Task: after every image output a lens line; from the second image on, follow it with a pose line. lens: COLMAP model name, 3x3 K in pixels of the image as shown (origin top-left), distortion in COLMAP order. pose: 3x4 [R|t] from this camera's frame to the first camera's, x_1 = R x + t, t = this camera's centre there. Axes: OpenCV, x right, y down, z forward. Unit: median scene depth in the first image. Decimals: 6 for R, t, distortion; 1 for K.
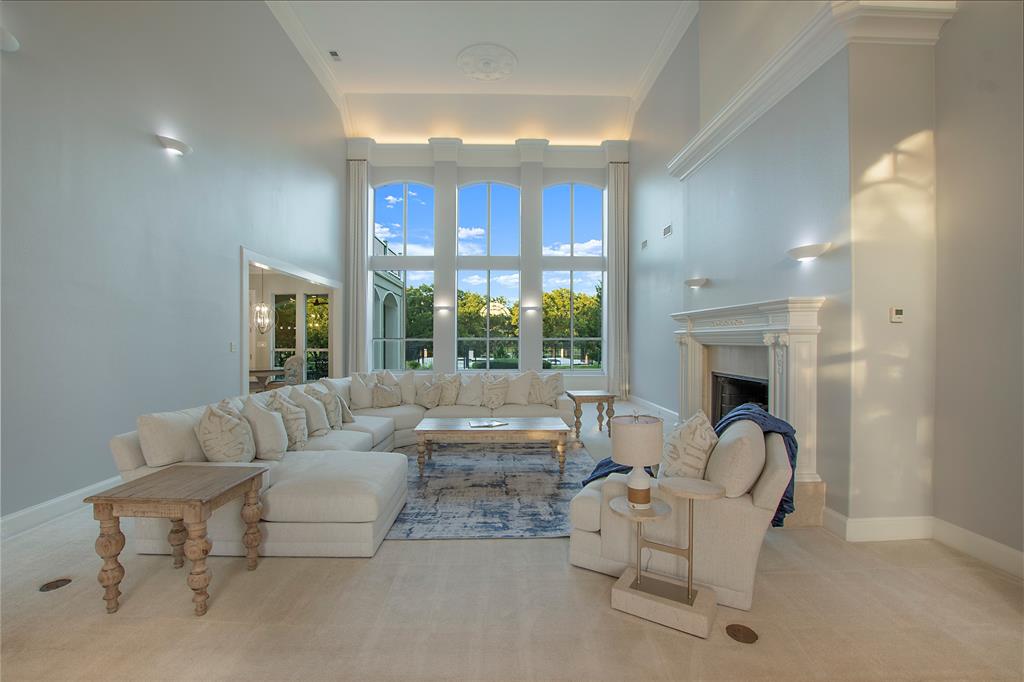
lens RADIAL K [[450.0, 0, 506.4], [0, 450.0, 340.9], [0, 0, 1]] dist [-0.032029, 0.000656]
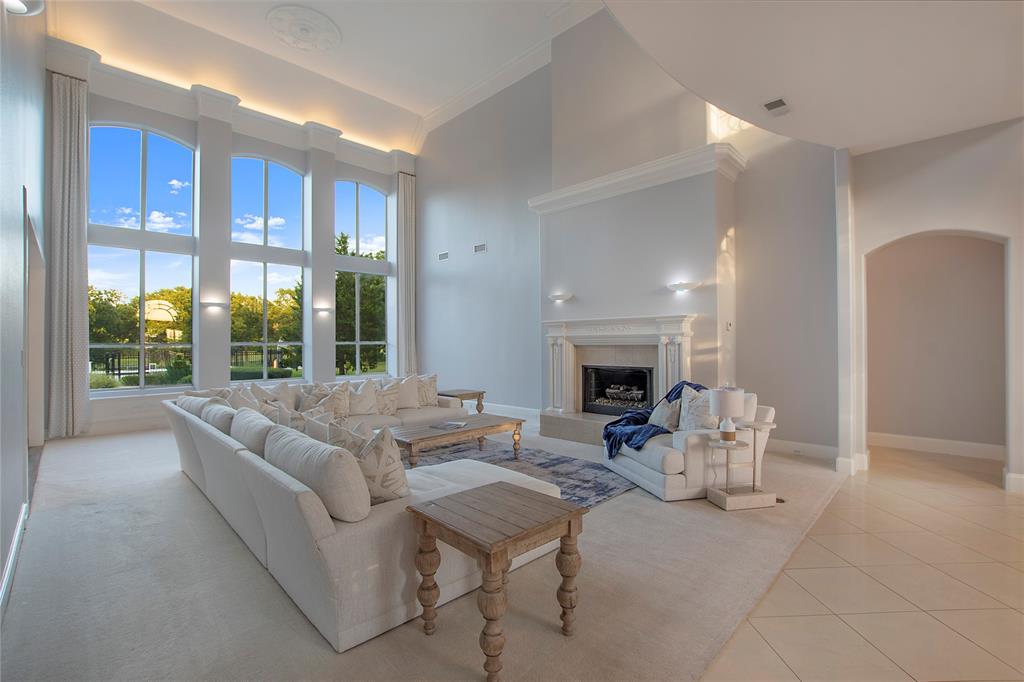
lens RADIAL K [[450.0, 0, 506.4], [0, 450.0, 340.9], [0, 0, 1]] dist [-0.032029, 0.000656]
pose [[0.724049, -0.003063, 0.689742, -0.624073], [0.010931, 0.999916, -0.007034, 0.002951], [-0.689662, 0.012633, 0.724021, 0.175381]]
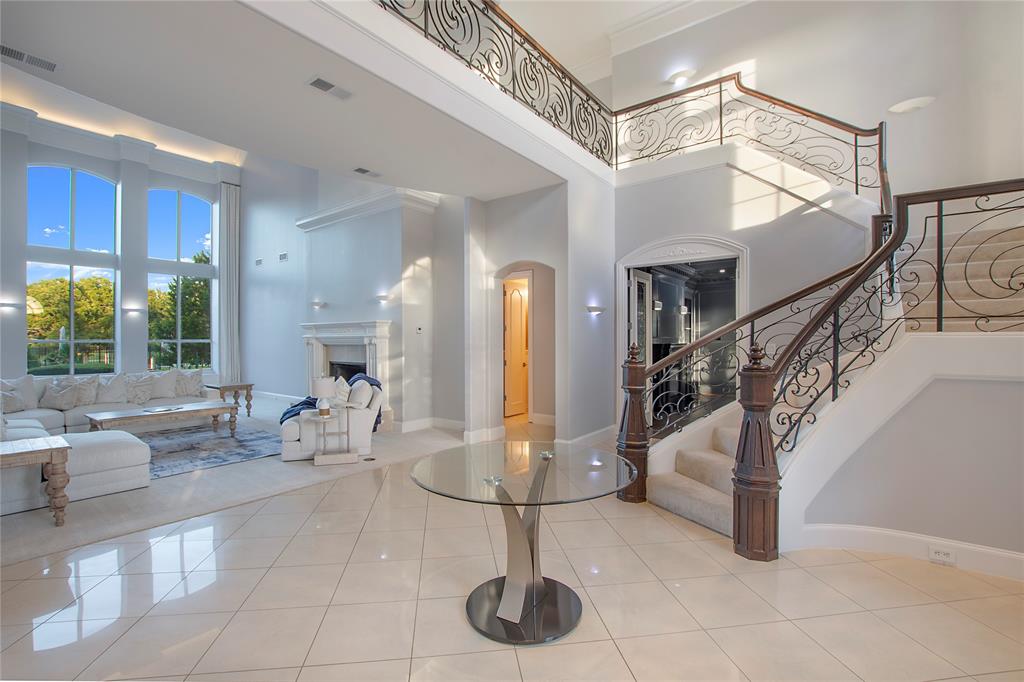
lens RADIAL K [[450.0, 0, 506.4], [0, 450.0, 340.9], [0, 0, 1]] dist [-0.032029, 0.000656]
pose [[0.621912, -0.003486, 0.783080, -0.393033], [0.006077, 0.999981, -0.000375, 0.000451], [-0.783064, 0.004992, 0.621921, -0.483546]]
